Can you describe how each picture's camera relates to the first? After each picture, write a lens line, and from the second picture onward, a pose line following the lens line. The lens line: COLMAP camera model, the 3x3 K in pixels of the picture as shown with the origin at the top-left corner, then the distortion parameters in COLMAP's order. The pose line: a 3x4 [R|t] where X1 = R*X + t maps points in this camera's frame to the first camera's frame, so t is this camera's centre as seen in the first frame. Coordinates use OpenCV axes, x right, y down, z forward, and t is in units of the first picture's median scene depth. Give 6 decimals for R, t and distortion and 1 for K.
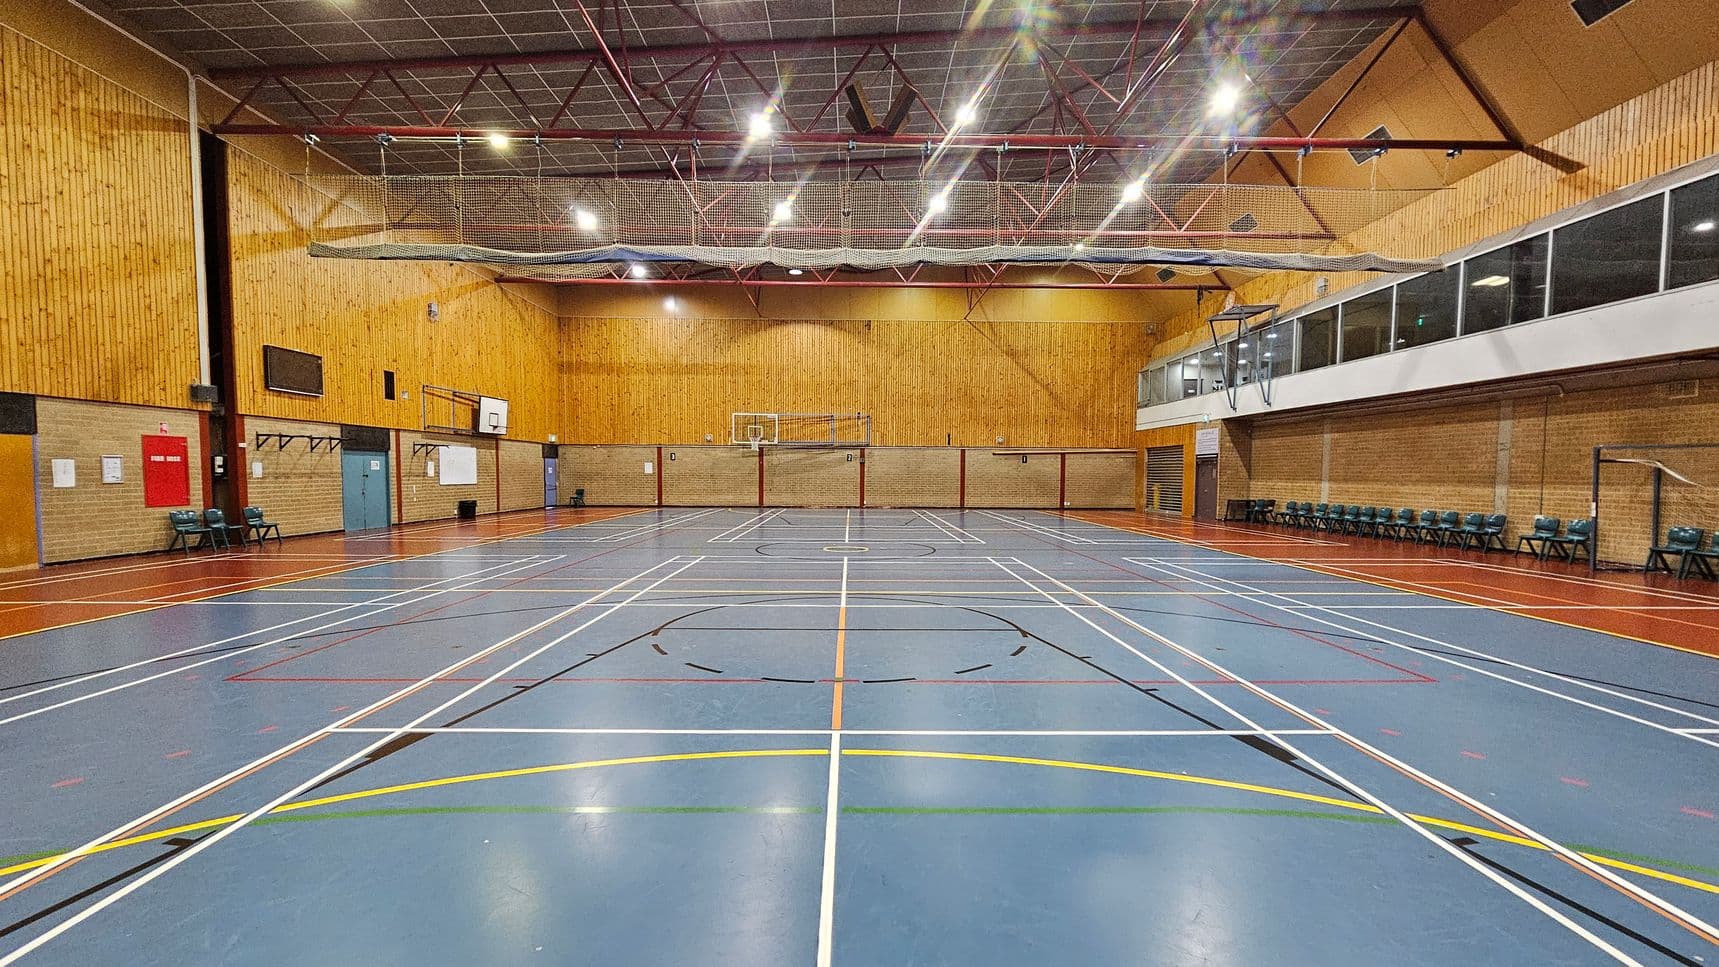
lens RADIAL K [[708.0, 0, 862.4], [0, 708.0, 513.0], [0, 0, 1]] dist [-0.002183, -0.000706]
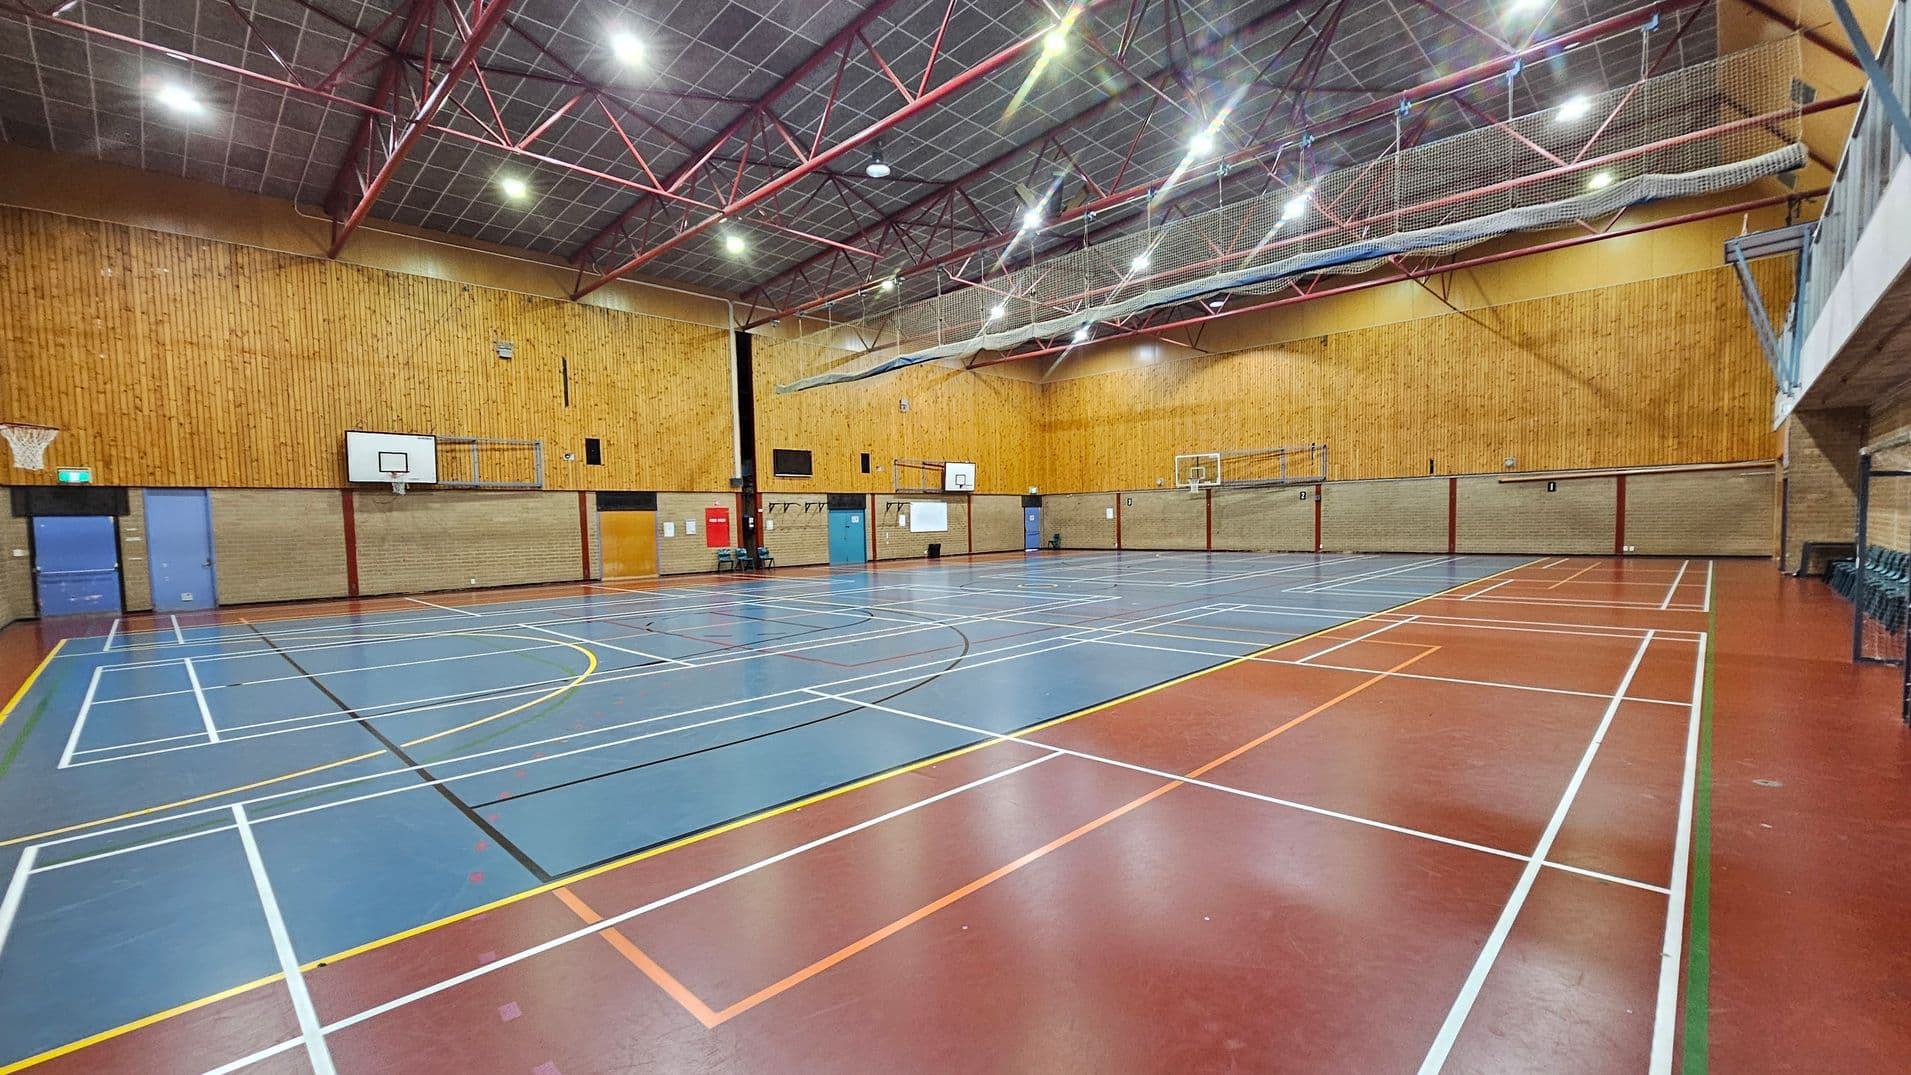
lens RADIAL K [[787.1, 0, 958.8], [0, 787.1, 570.3], [0, 0, 1]] dist [-0.002183, -0.000706]
pose [[0.707194, 0.023451, -0.706630, 0.495201], [-0.013231, 0.999714, 0.019937, 0.001682], [0.706896, -0.004750, 0.707302, 0.004194]]
